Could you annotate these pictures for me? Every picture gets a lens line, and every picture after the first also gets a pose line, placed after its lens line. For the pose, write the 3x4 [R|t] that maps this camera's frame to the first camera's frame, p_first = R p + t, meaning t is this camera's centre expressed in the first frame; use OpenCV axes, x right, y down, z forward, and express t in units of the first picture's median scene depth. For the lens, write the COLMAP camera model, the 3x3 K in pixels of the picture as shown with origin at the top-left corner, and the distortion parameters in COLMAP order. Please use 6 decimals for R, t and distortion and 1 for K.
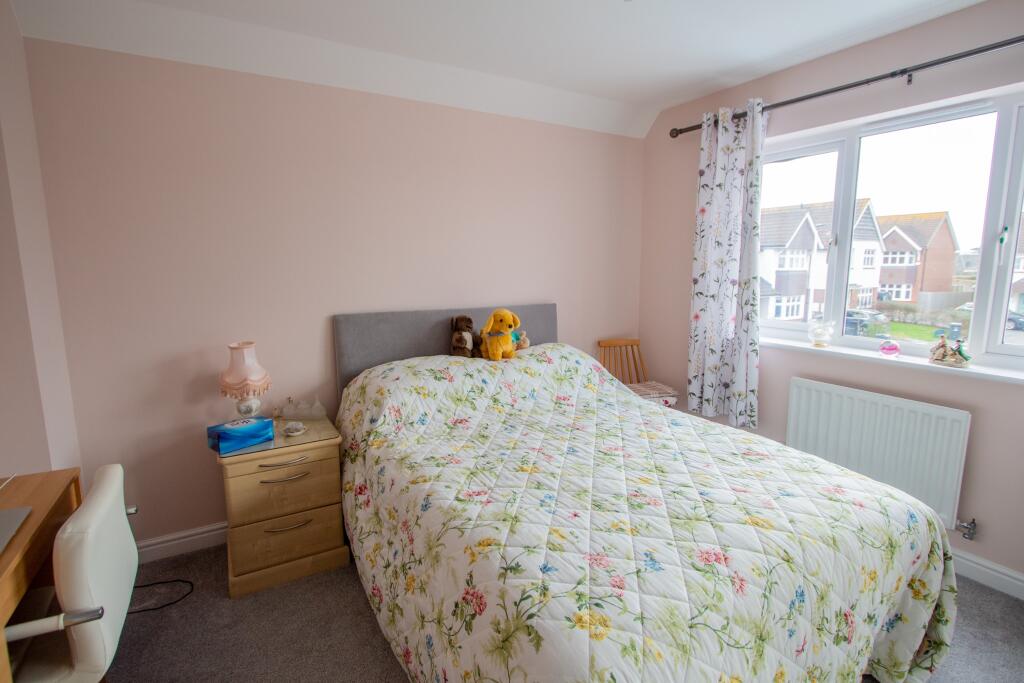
lens RADIAL K [[479.2, 0, 496.0], [0, 479.2, 336.2], [0, 0, 1]] dist [-0.014537, -0.000825]
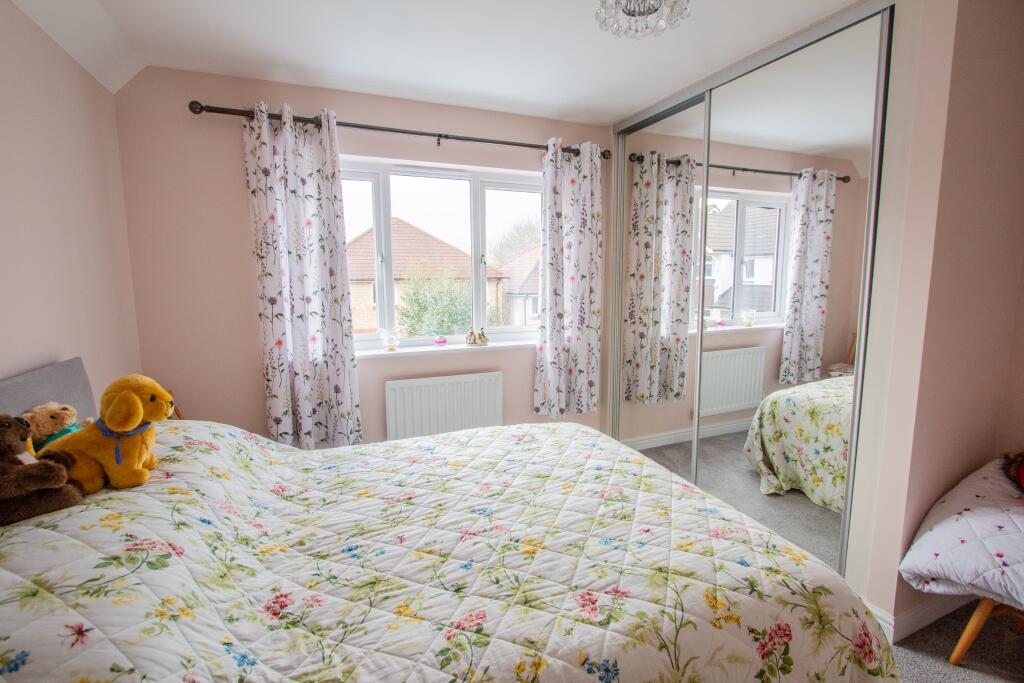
lens RADIAL K [[479.2, 0, 496.0], [0, 479.2, 336.2], [0, 0, 1]] dist [-0.014537, -0.000825]
pose [[0.127862, -0.120435, 0.984453, -0.569238], [0.155484, 0.982760, 0.100034, -0.120941], [-0.979529, 0.140276, 0.144383, 0.789873]]
